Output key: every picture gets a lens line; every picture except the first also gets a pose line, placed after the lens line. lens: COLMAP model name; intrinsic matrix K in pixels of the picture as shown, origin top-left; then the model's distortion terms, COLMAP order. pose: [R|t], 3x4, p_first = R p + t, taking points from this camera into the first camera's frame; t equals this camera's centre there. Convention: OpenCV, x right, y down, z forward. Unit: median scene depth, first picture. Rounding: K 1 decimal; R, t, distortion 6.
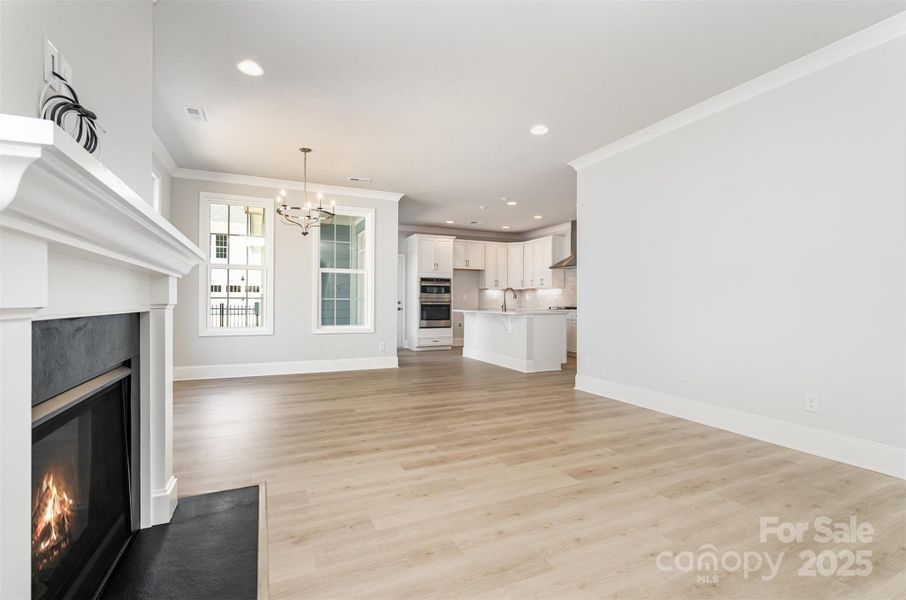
lens RADIAL K [[421.1, 0, 461.3], [0, 421.1, 299.1], [0, 0, 1]] dist [-0.020996, -0.000478]
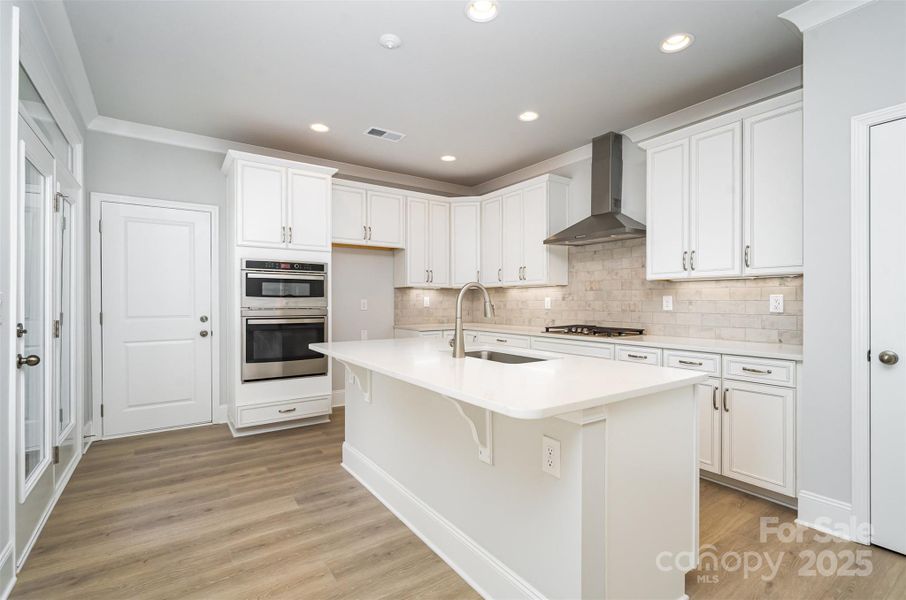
lens RADIAL K [[421.1, 0, 457.9], [0, 421.1, 300.8], [0, 0, 1]] dist [-0.020996, -0.000478]
pose [[0.987570, -0.002210, 0.157162, 0.043145], [0.002139, 0.999998, 0.000617, -0.010156], [-0.157163, -0.000273, 0.987573, 0.555672]]
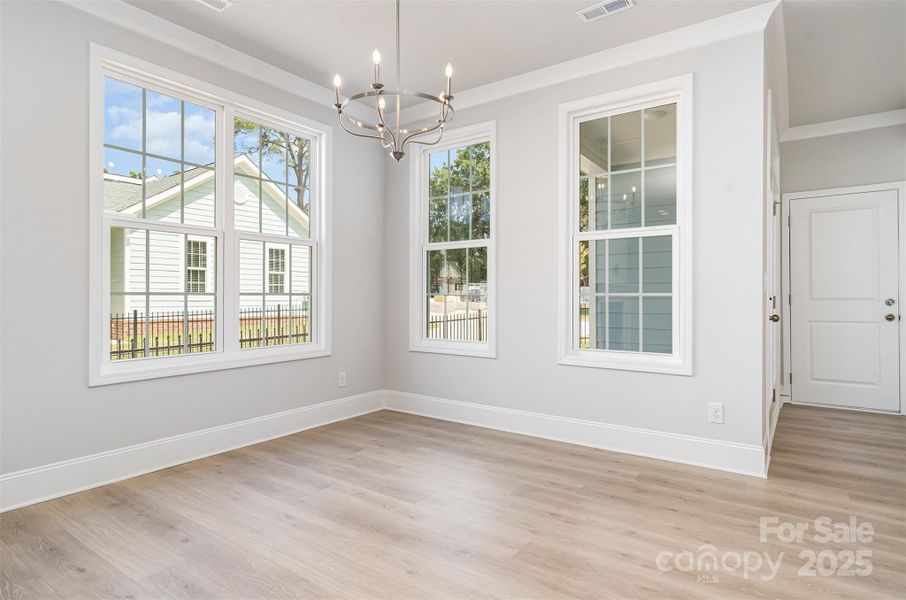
lens RADIAL K [[501.4, 0, 453.8], [0, 501.4, 296.5], [0, 0, 1]] dist [-0.004394, -0.001416]
pose [[0.484080, -0.006350, -0.875001, 0.075622], [0.006236, 0.999973, -0.003808, 0.002219], [0.875001, -0.003613, 0.484107, 0.403785]]
